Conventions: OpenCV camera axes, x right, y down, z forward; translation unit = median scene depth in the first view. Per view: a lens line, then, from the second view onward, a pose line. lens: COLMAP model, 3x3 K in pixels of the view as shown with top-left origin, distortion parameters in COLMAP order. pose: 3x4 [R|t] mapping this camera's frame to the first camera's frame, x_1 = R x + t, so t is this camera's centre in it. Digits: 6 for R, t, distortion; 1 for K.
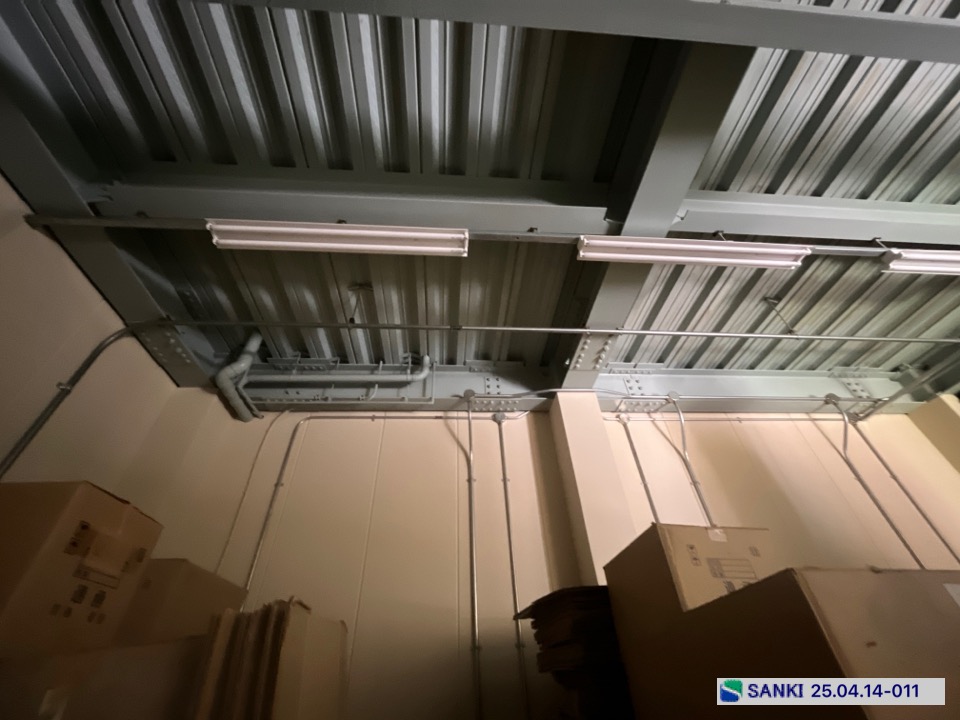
lens RADIAL K [[389.0, 0, 477.3], [0, 389.0, 357.5], [0, 0, 1]] dist [-0.003259, -0.000147]
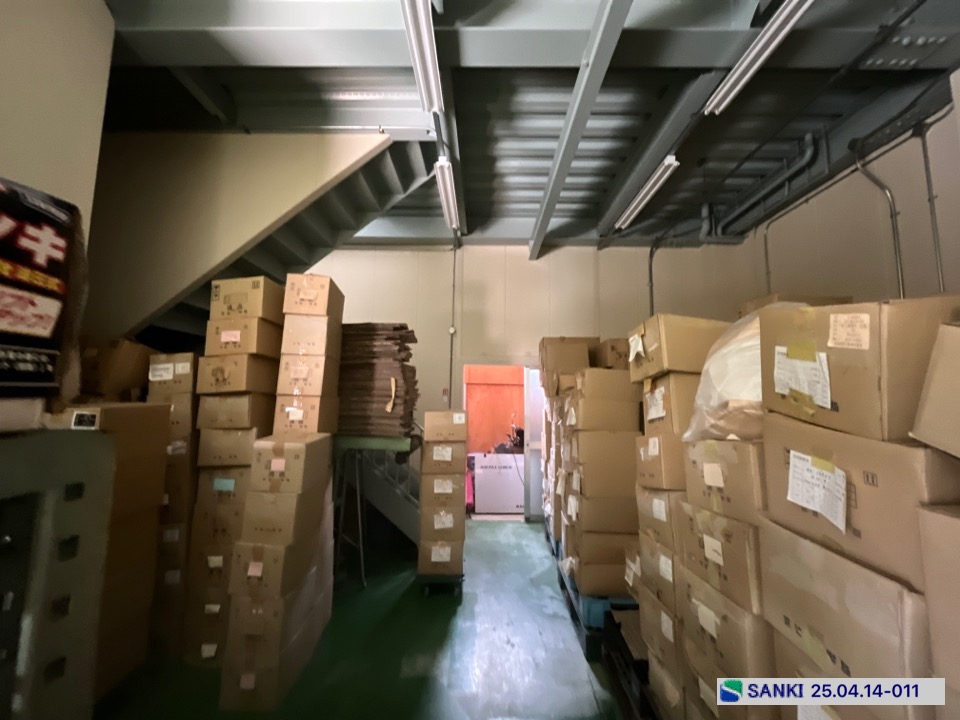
lens RADIAL K [[389.0, 0, 477.3], [0, 389.0, 357.5], [0, 0, 1]] dist [-0.003259, -0.000147]
pose [[-0.078895, -0.070938, -0.994356, 0.839928], [0.650768, 0.751943, -0.105278, -0.017554], [0.755167, -0.655401, -0.013160, -0.083504]]
